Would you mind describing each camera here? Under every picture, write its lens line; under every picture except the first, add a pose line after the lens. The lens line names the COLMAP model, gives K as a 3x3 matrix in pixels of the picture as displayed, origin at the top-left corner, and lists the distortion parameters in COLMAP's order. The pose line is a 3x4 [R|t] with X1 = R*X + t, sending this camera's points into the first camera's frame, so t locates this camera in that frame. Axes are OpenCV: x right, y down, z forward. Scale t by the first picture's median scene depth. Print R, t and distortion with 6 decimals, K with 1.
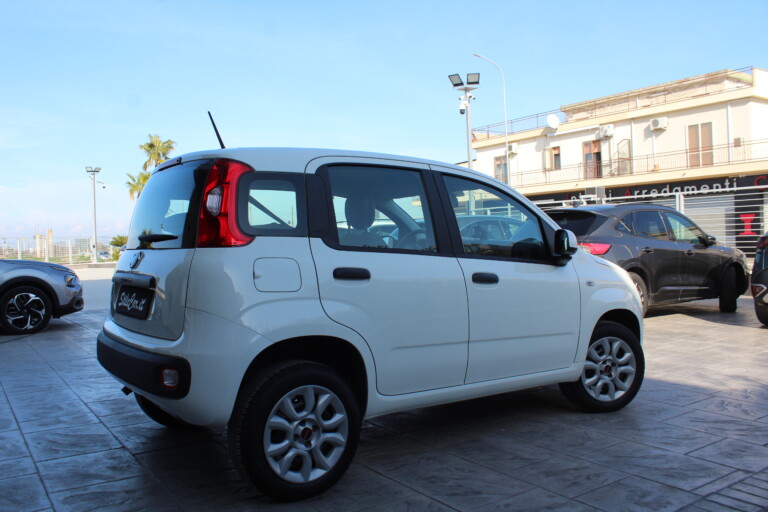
lens RADIAL K [[636.8, 0, 384.0], [0, 636.8, 256.0], [0, 0, 1]] dist [-0.085946, 0.009646]
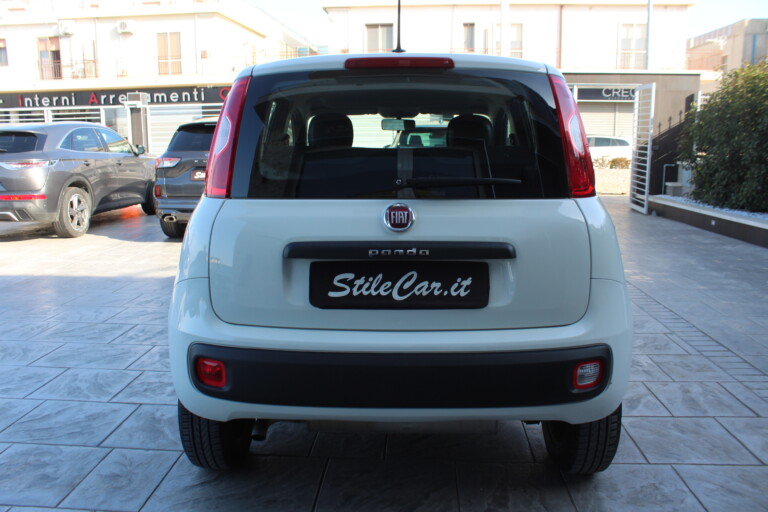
lens RADIAL K [[636.8, 0, 384.0], [0, 636.8, 256.0], [0, 0, 1]] dist [-0.085946, 0.009646]
pose [[0.626487, -0.125518, 0.769259, -0.098106], [0.009226, 0.988073, 0.153707, -0.005678], [-0.779378, -0.089199, 0.620173, 0.069215]]
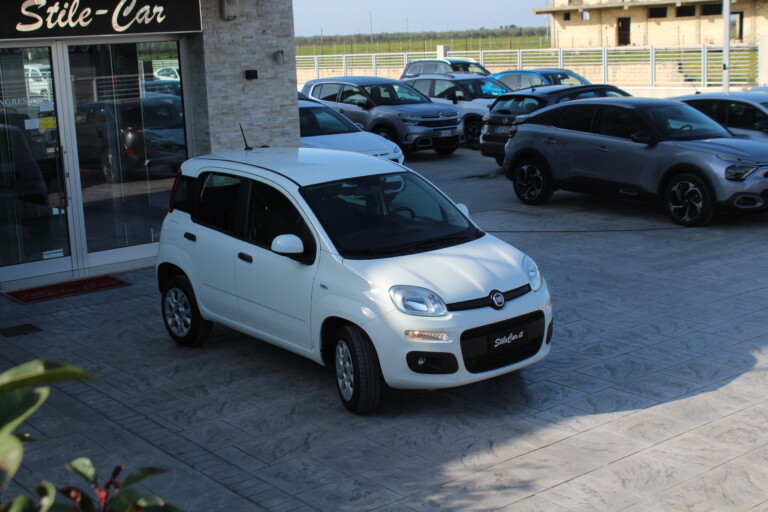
lens RADIAL K [[1138.1, 0, 384.0], [0, 1138.1, 256.0], [0, 0, 1]] dist [-0.026358, -0.016653]
pose [[0.053195, 0.216734, -0.974780, 0.330213], [0.017020, 0.975824, 0.217894, -0.064402], [0.998439, -0.028181, 0.048220, 0.146727]]
